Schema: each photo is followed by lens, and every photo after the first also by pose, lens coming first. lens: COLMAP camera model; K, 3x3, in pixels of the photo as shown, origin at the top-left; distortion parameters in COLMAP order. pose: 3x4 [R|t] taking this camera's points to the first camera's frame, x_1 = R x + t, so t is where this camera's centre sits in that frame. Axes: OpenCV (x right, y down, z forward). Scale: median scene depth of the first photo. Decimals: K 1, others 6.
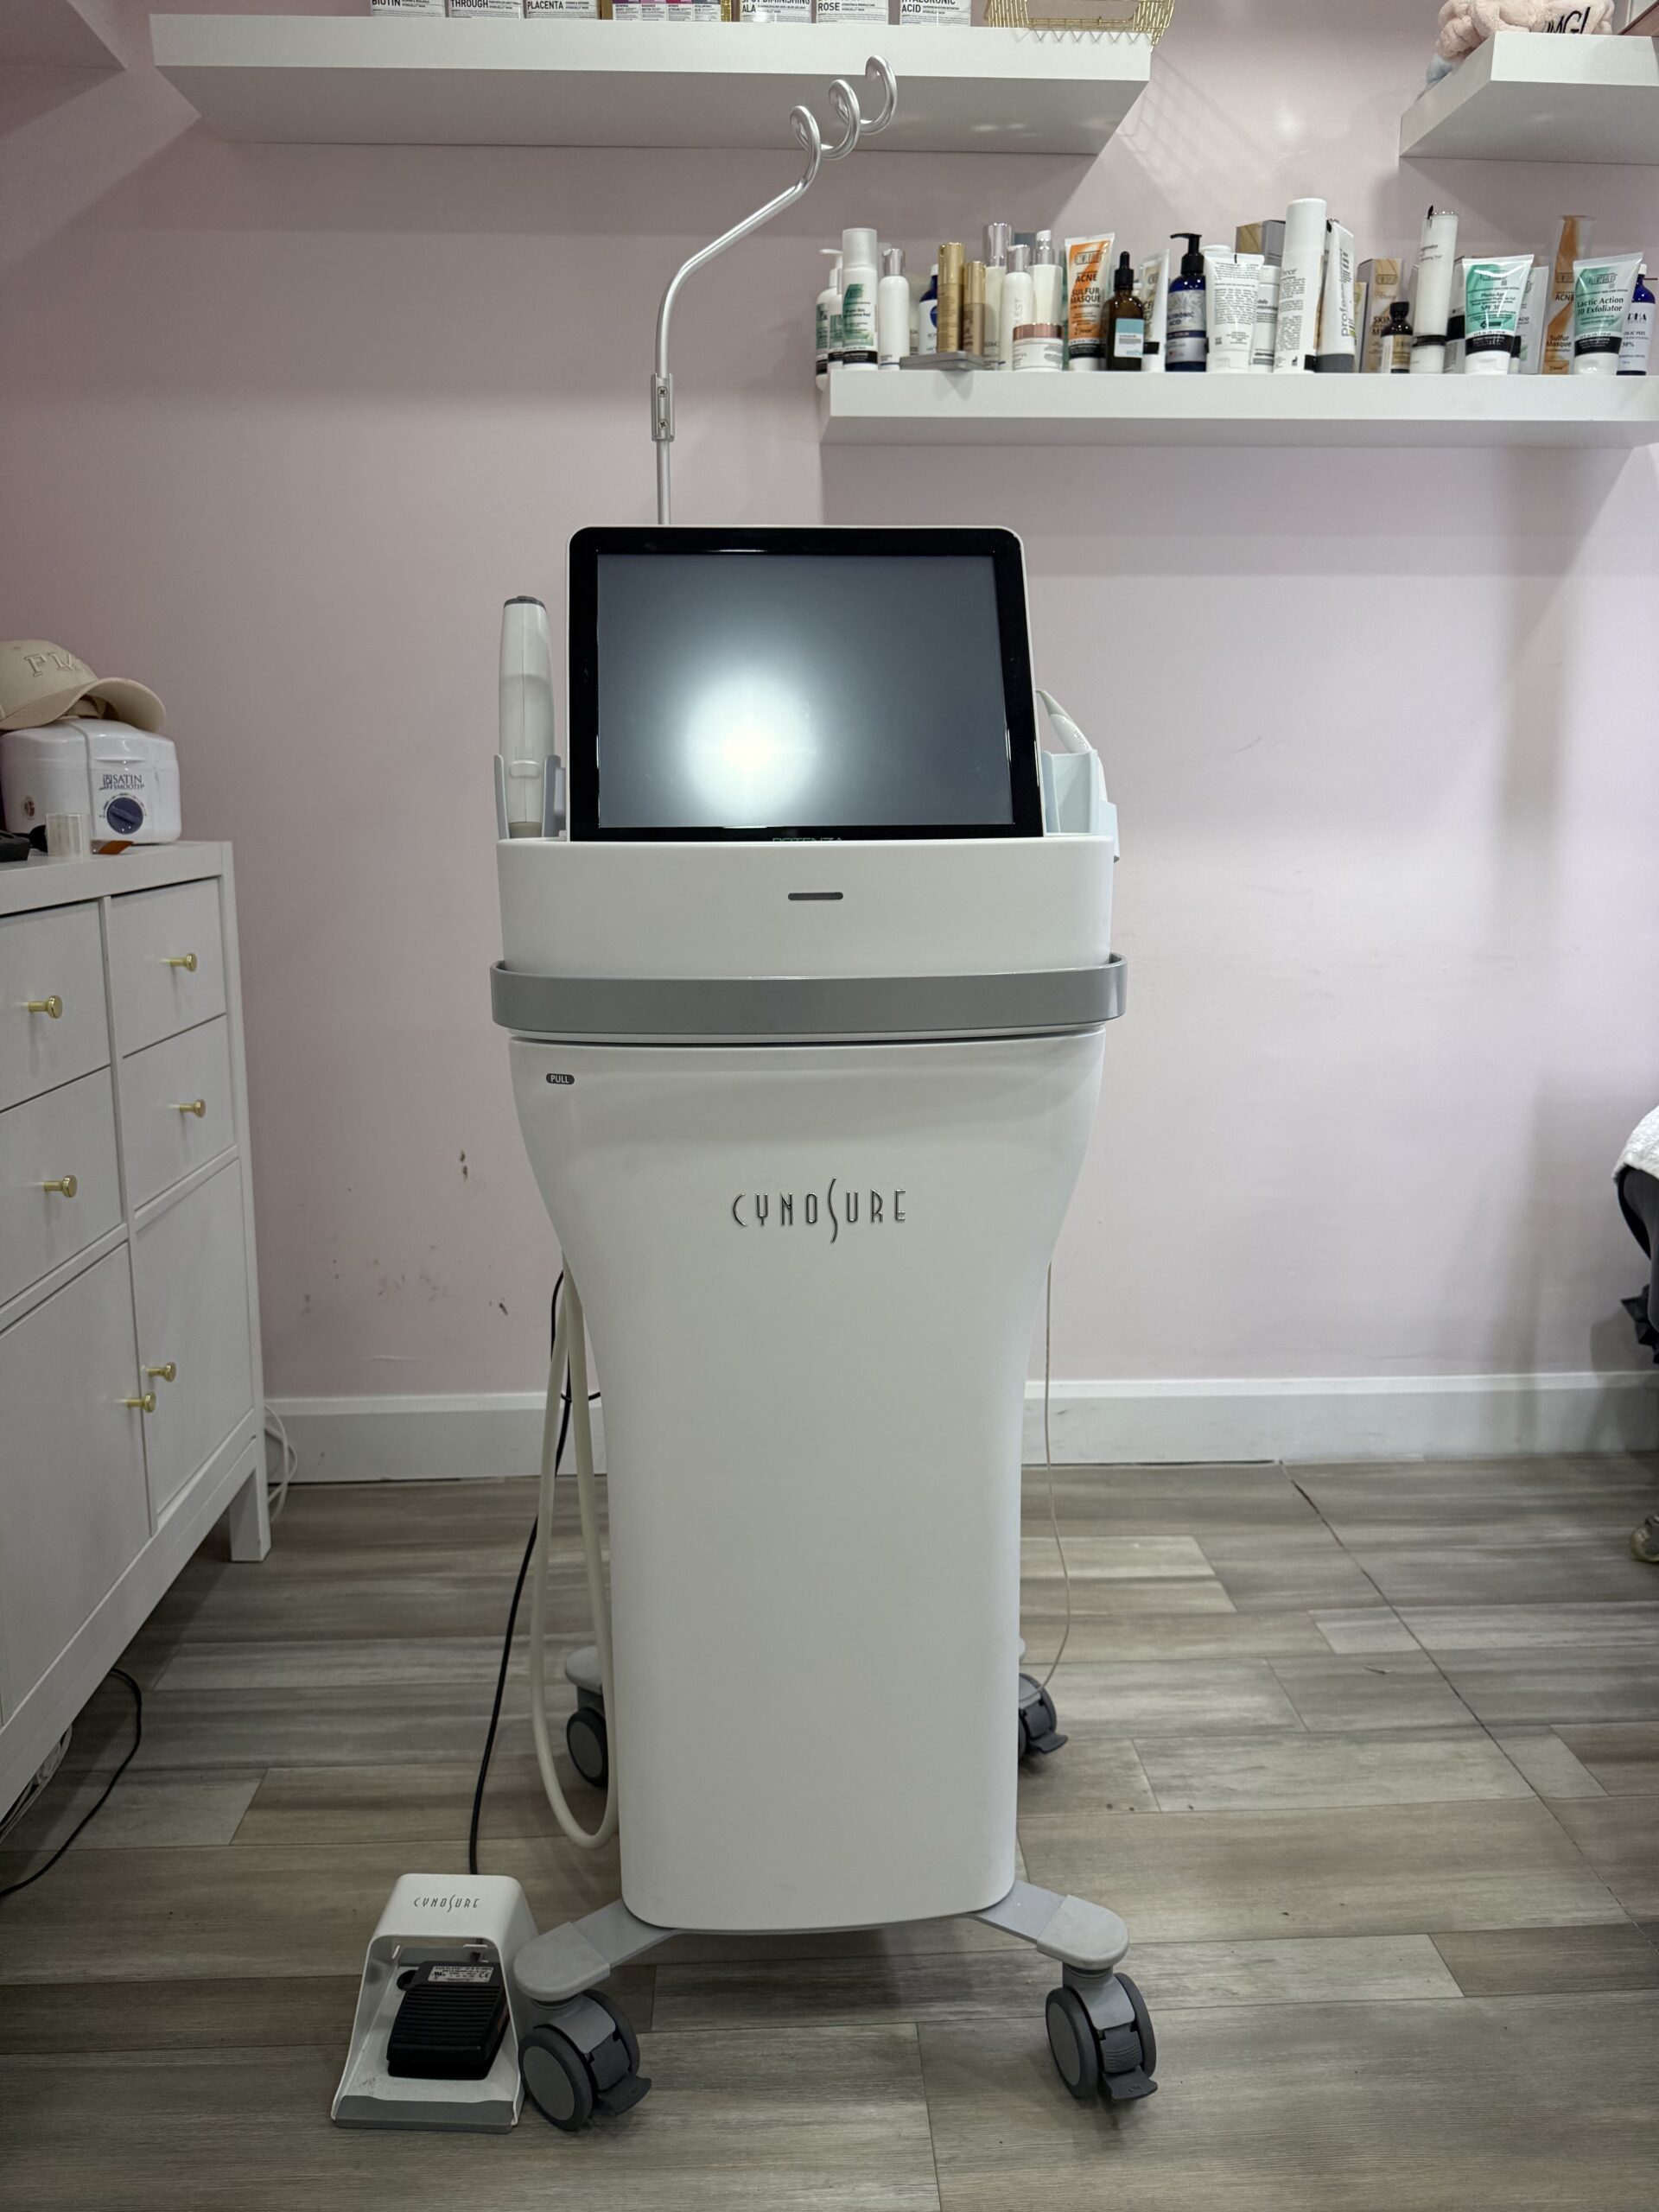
lens RADIAL K [[1575.9, 0, 829.5], [0, 1575.9, 1106.0], [0, 0, 1]] dist [-0.003123, -0.006153]
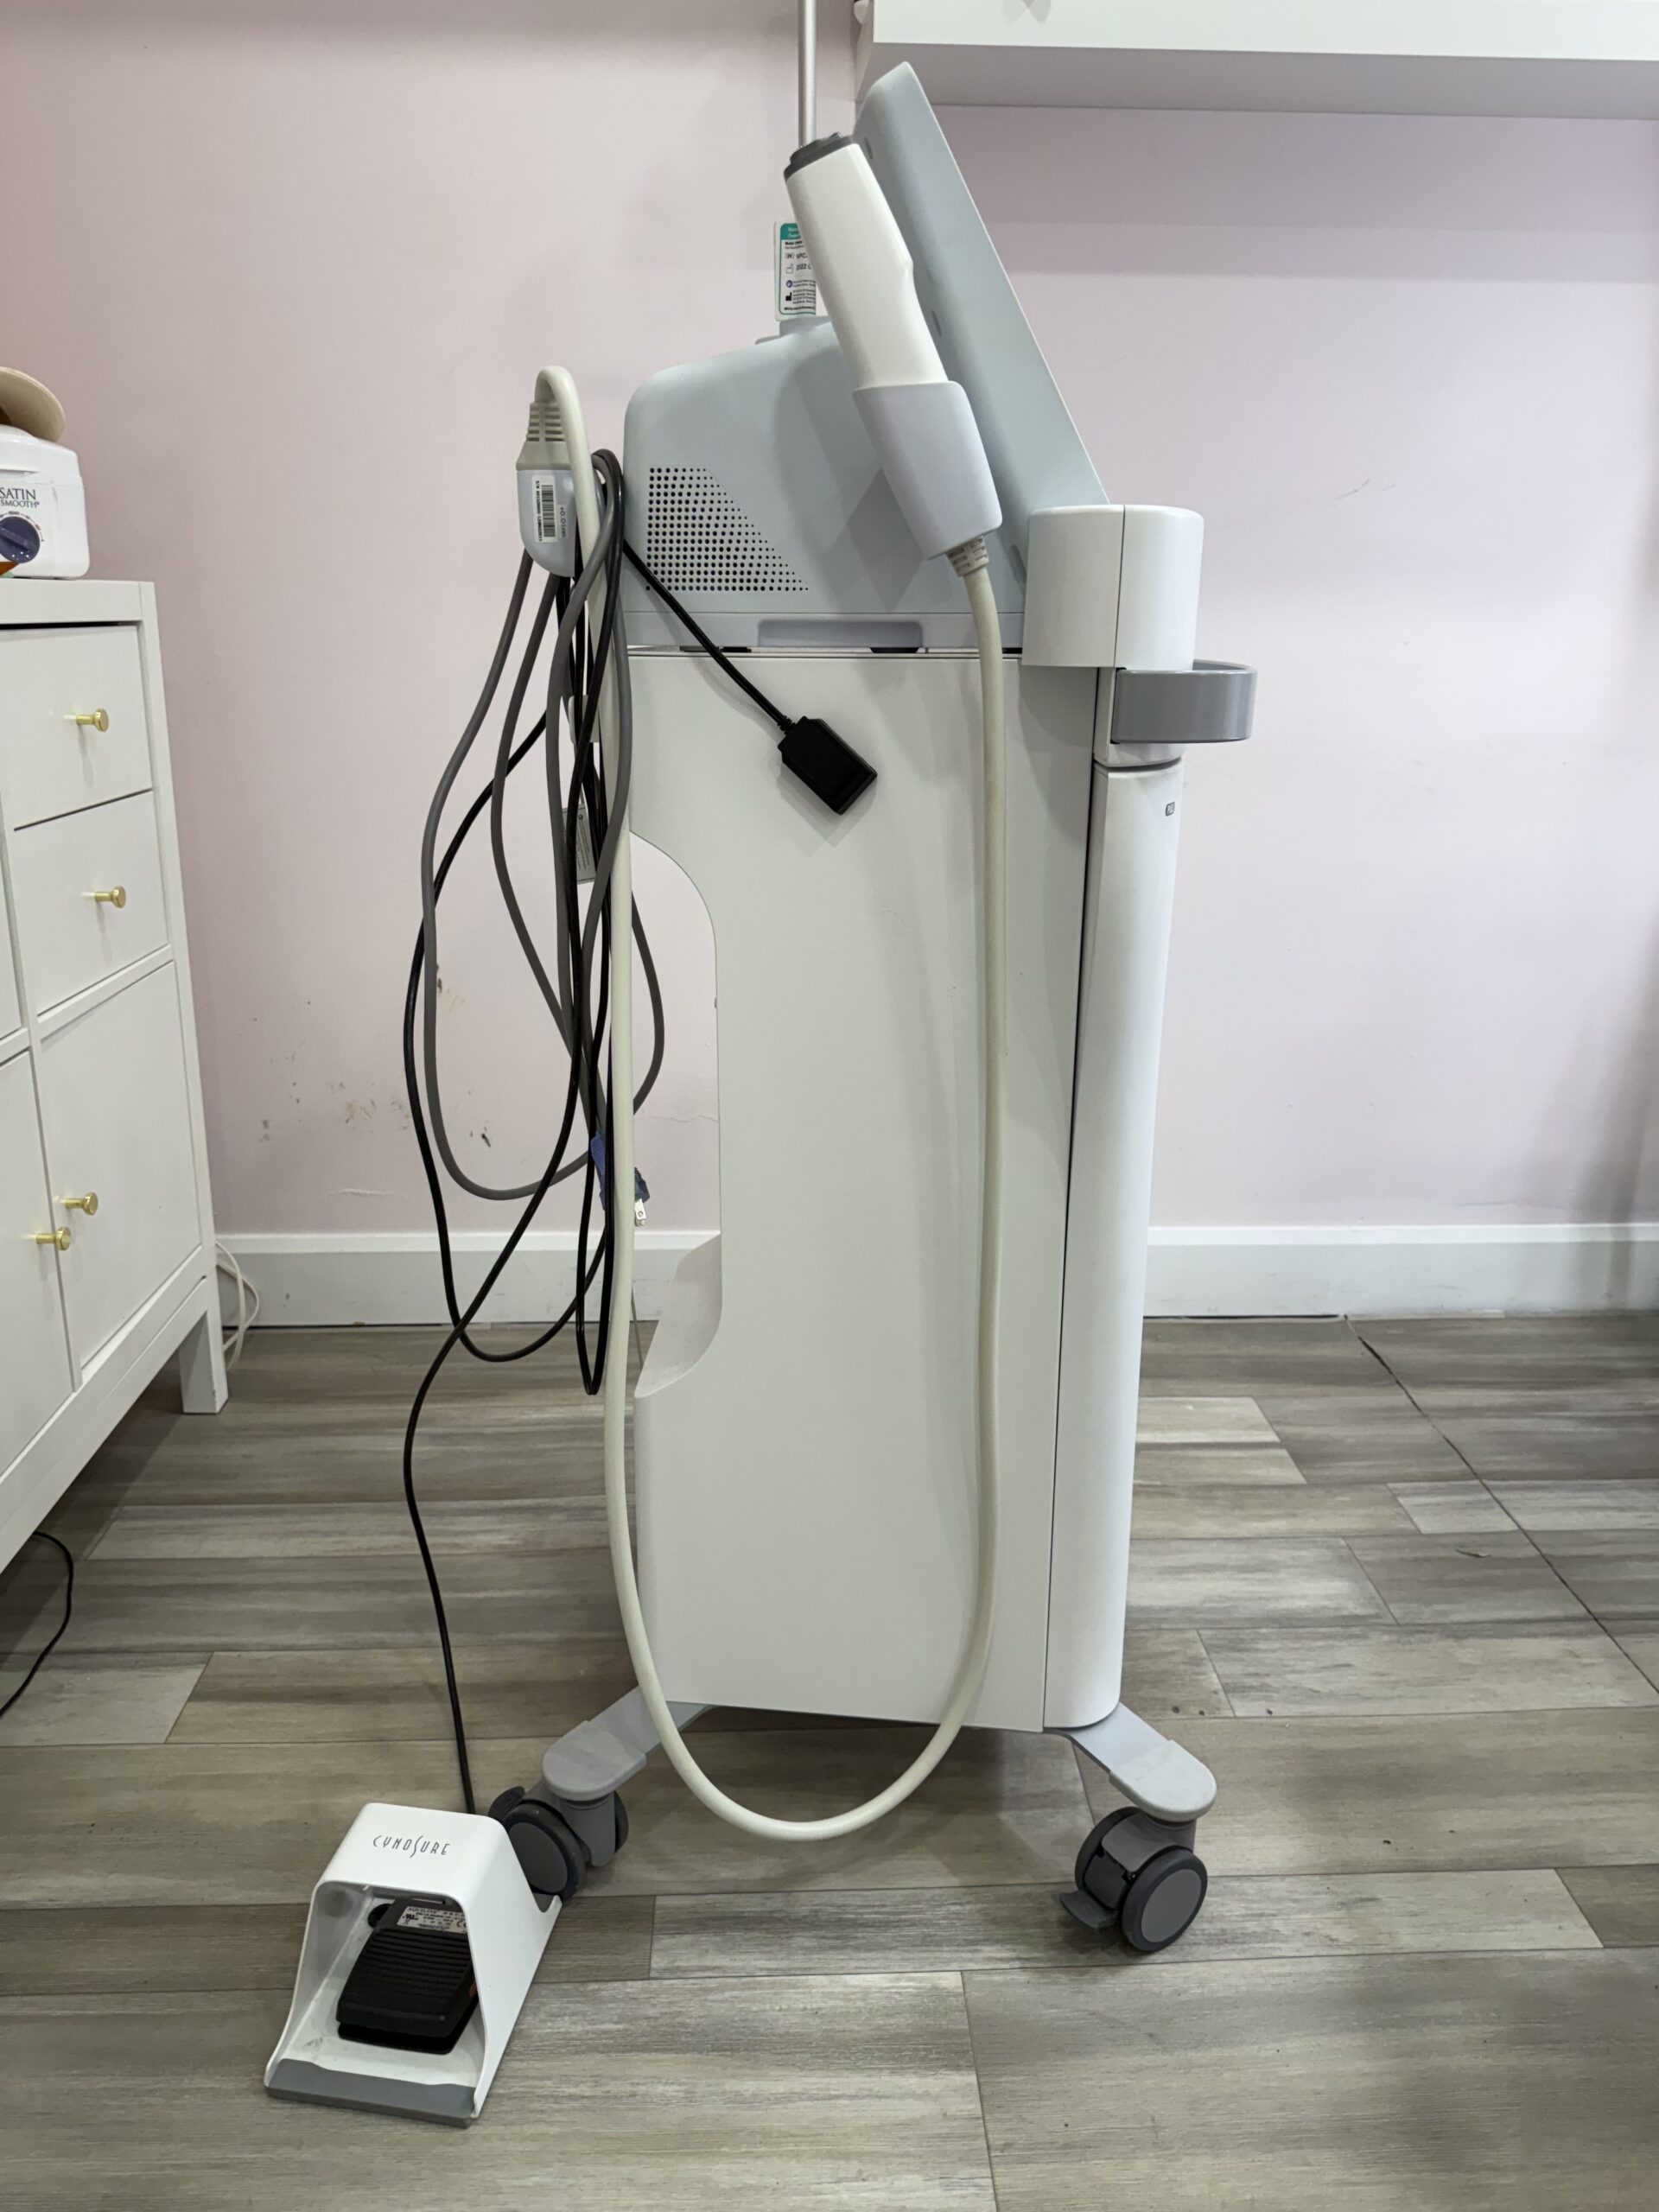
lens RADIAL K [[1569.8, 0, 829.5], [0, 1569.8, 1106.0], [0, 0, 1]] dist [-0.004076, -0.004101]
pose [[0.999931, 0.011776, 0.000033, -0.017094], [-0.011720, 0.994895, 0.100229, 0.026429], [0.001147, -0.100223, 0.994964, 0.161233]]
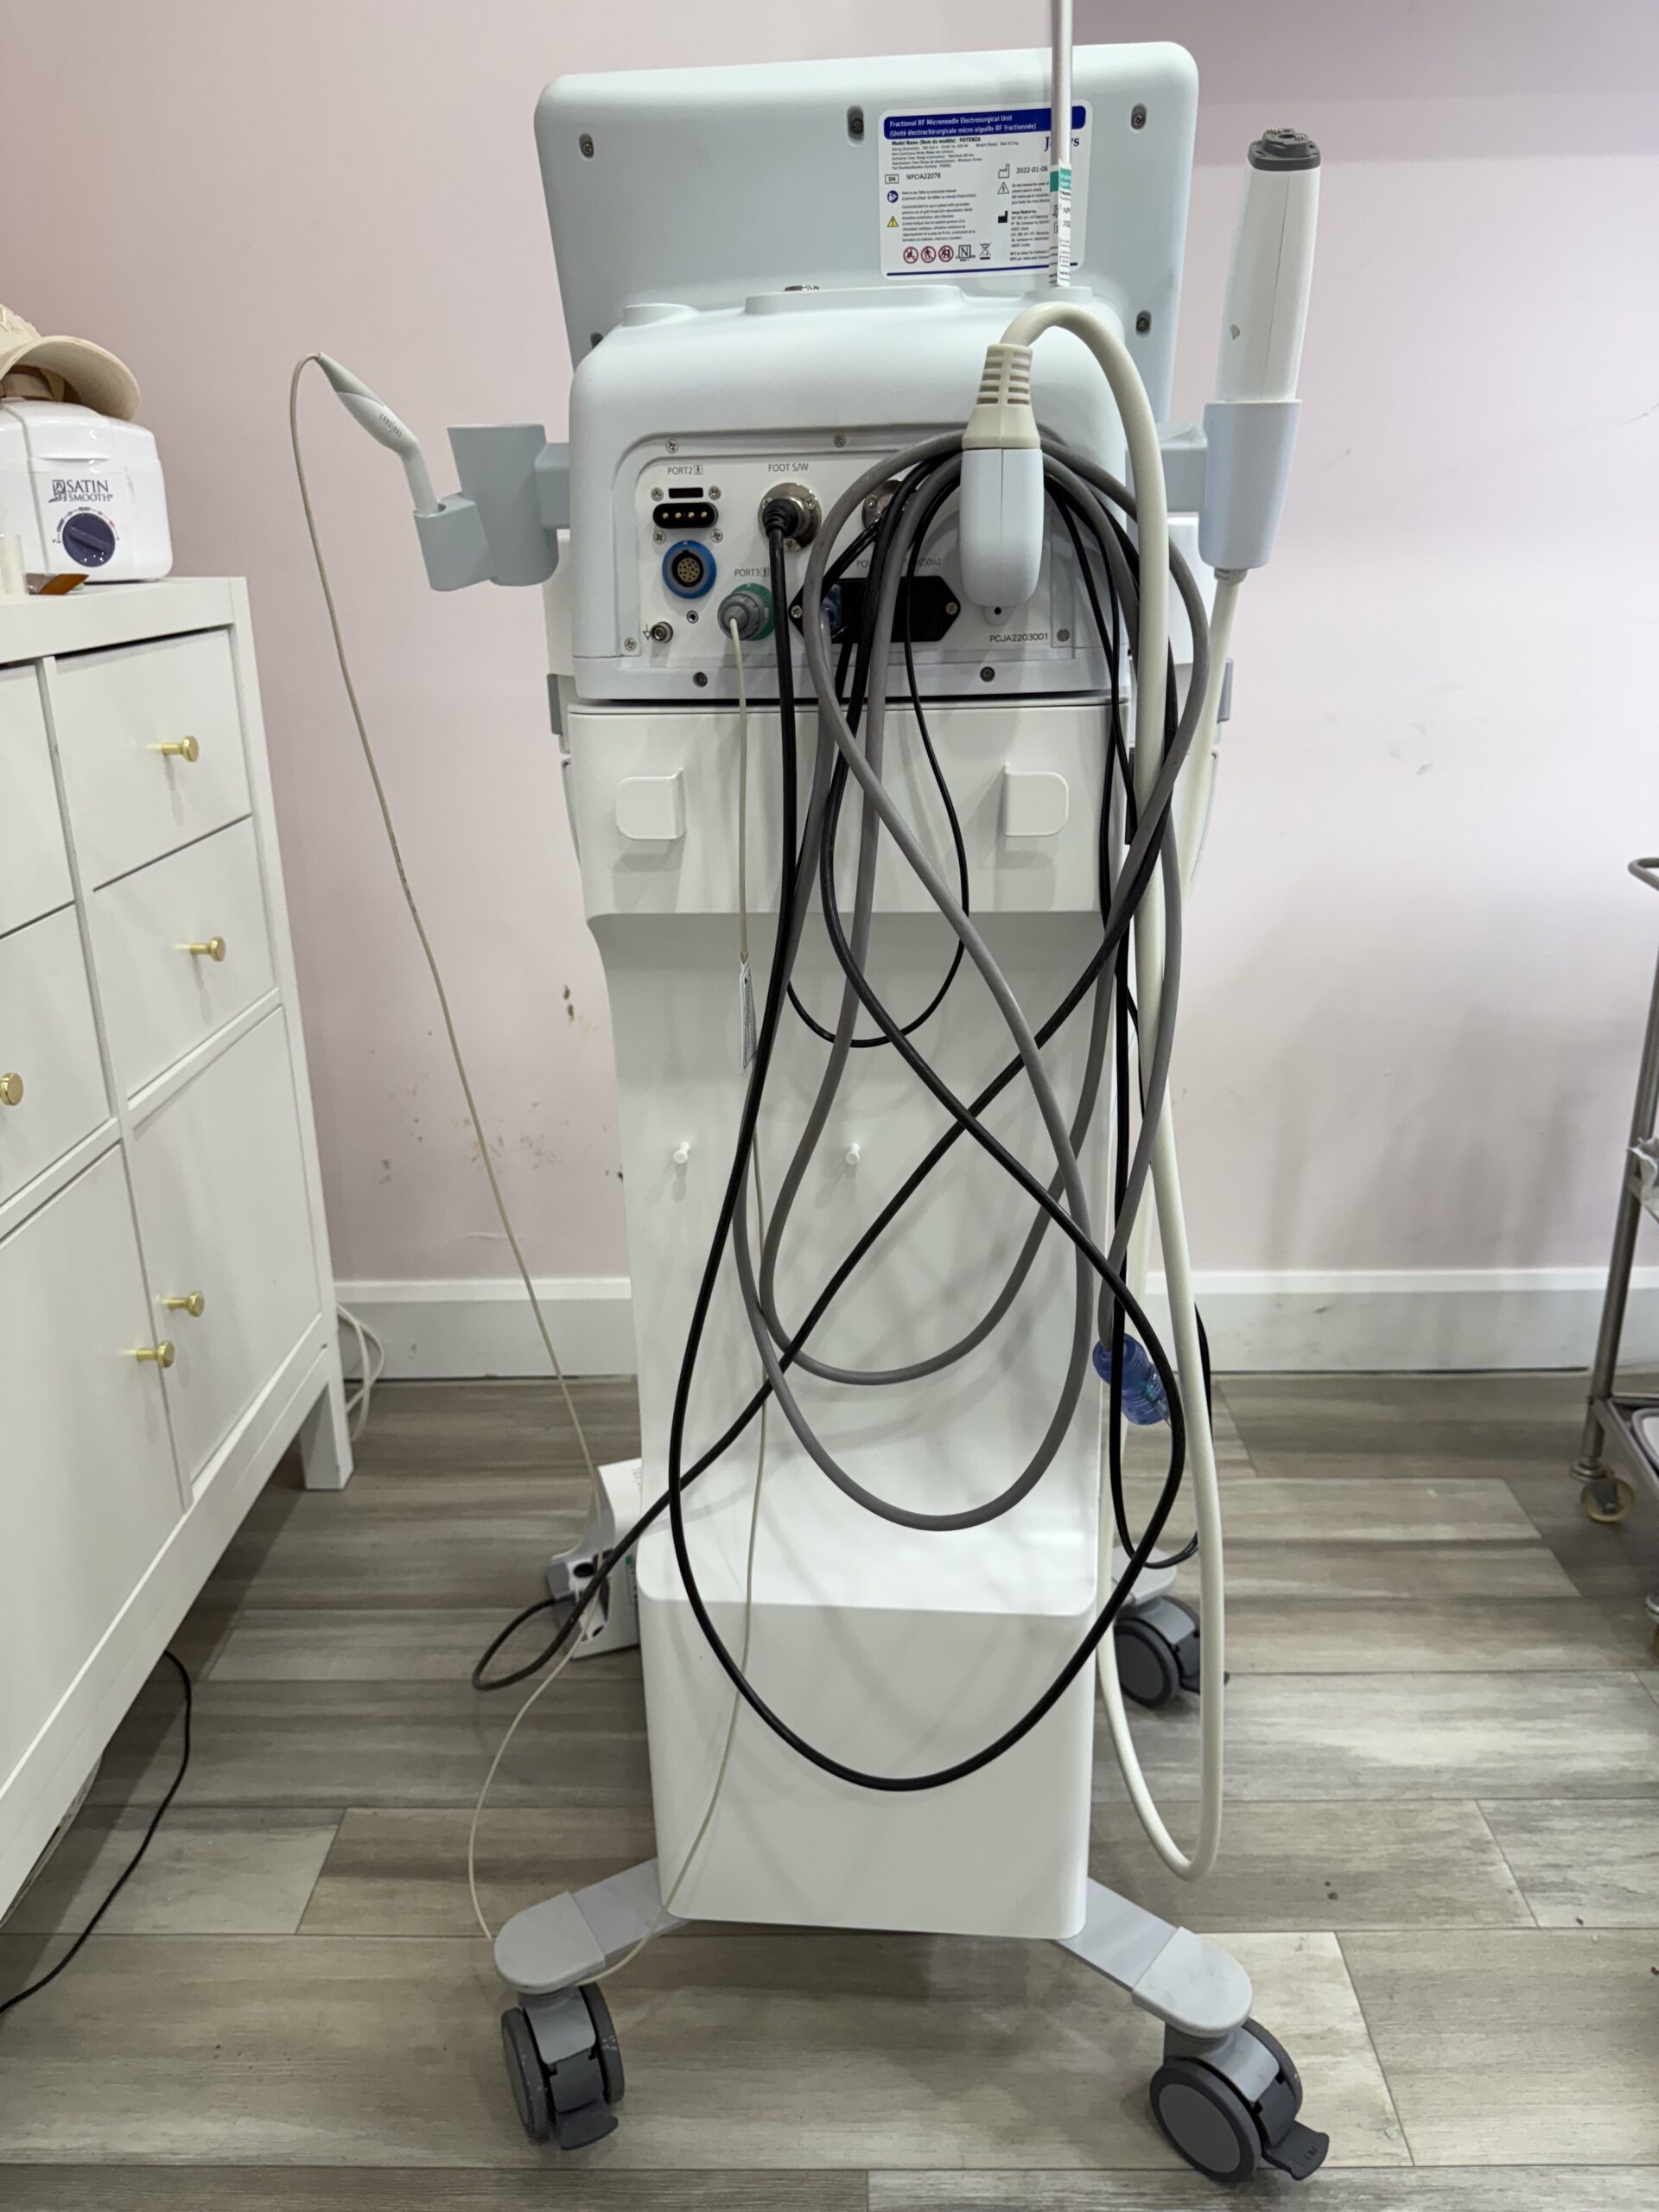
lens RADIAL K [[1575.9, 0, 829.5], [0, 1575.9, 1106.0], [0, 0, 1]] dist [-0.003123, -0.006153]
pose [[0.997895, 0.004453, -0.064694, -0.069224], [0.005462, 0.988323, 0.152273, -0.040009], [0.064617, -0.152306, 0.986219, 0.299356]]
